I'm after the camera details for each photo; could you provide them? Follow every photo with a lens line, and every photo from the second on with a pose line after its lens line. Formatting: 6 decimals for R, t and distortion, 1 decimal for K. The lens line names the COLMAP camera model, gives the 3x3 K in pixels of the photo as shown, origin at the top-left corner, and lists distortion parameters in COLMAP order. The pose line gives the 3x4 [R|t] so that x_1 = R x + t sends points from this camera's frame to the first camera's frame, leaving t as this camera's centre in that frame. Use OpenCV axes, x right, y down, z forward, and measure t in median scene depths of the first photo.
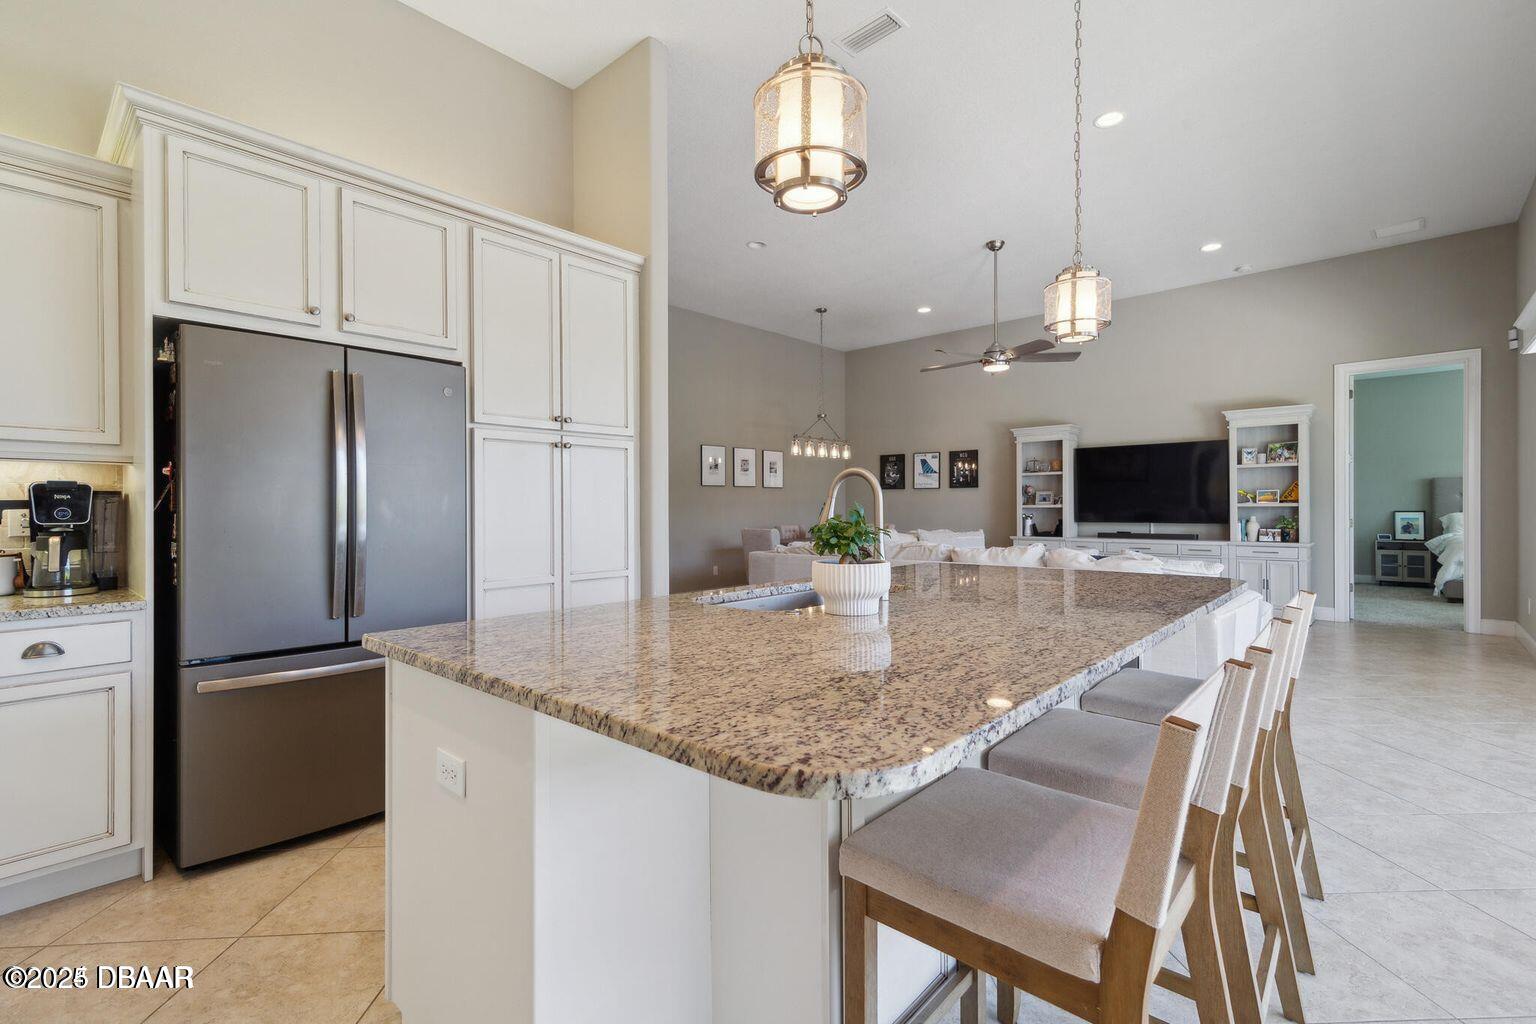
lens RADIAL K [[695.0, 0, 763.8], [0, 695.0, 507.5], [0, 0, 1]] dist [0.018209, -0.000998]
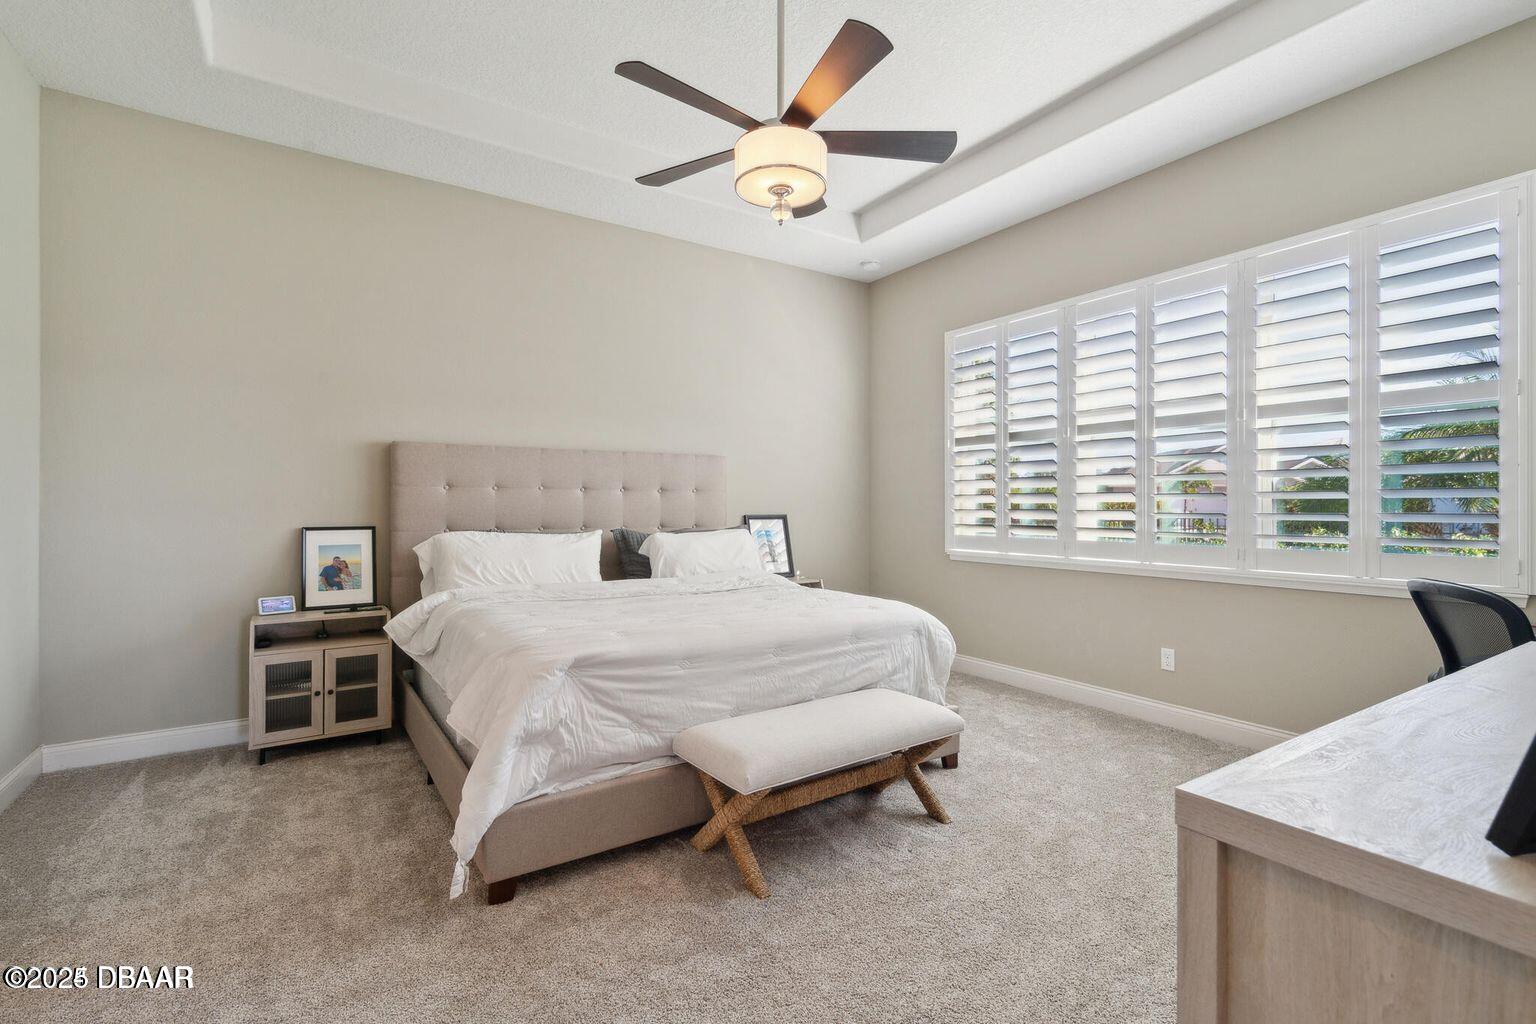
lens RADIAL K [[695.0, 0, 793.1], [0, 695.0, 501.6], [0, 0, 1]] dist [0.018209, -0.000998]
pose [[0.223554, 0.011634, 0.974622, 0.732096], [-0.002644, 0.999932, -0.011330, -0.006154], [-0.974688, -0.000044, 0.223570, 0.822339]]
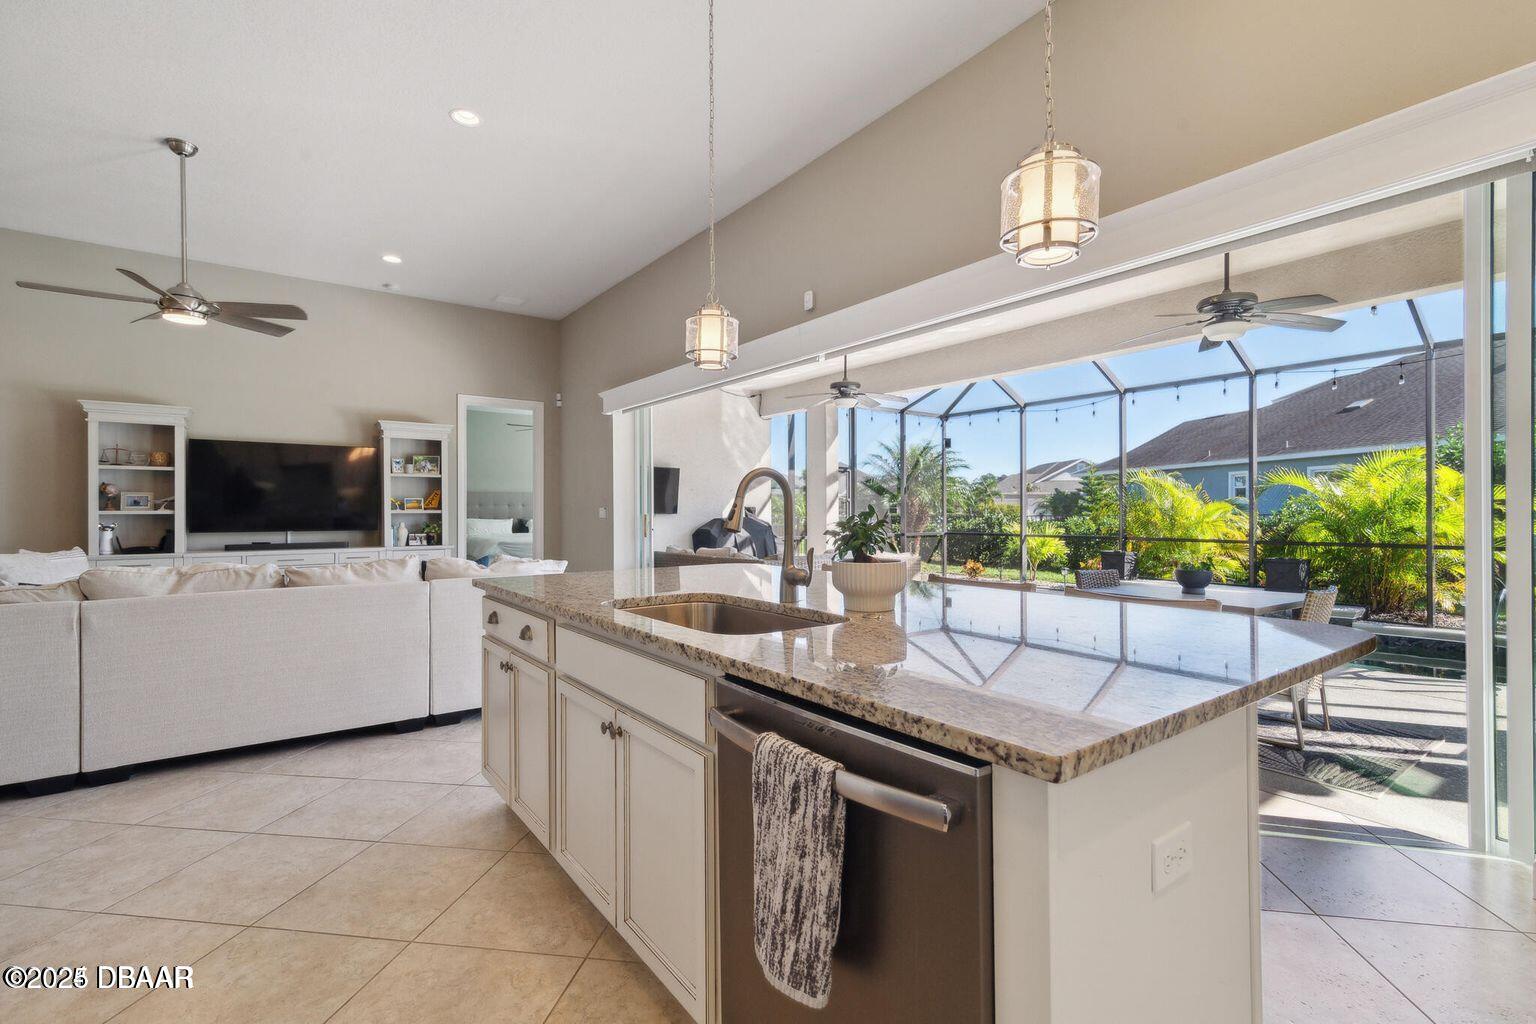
lens RADIAL K [[695.0, 0, 773.2], [0, 695.0, 511.3], [0, 0, 1]] dist [0.018209, -0.000998]
pose [[0.197216, 0.003948, 0.980352, -0.200585], [-0.000066, 0.999992, -0.004014, -0.000106], [-0.980360, 0.000727, 0.197215, 0.205225]]
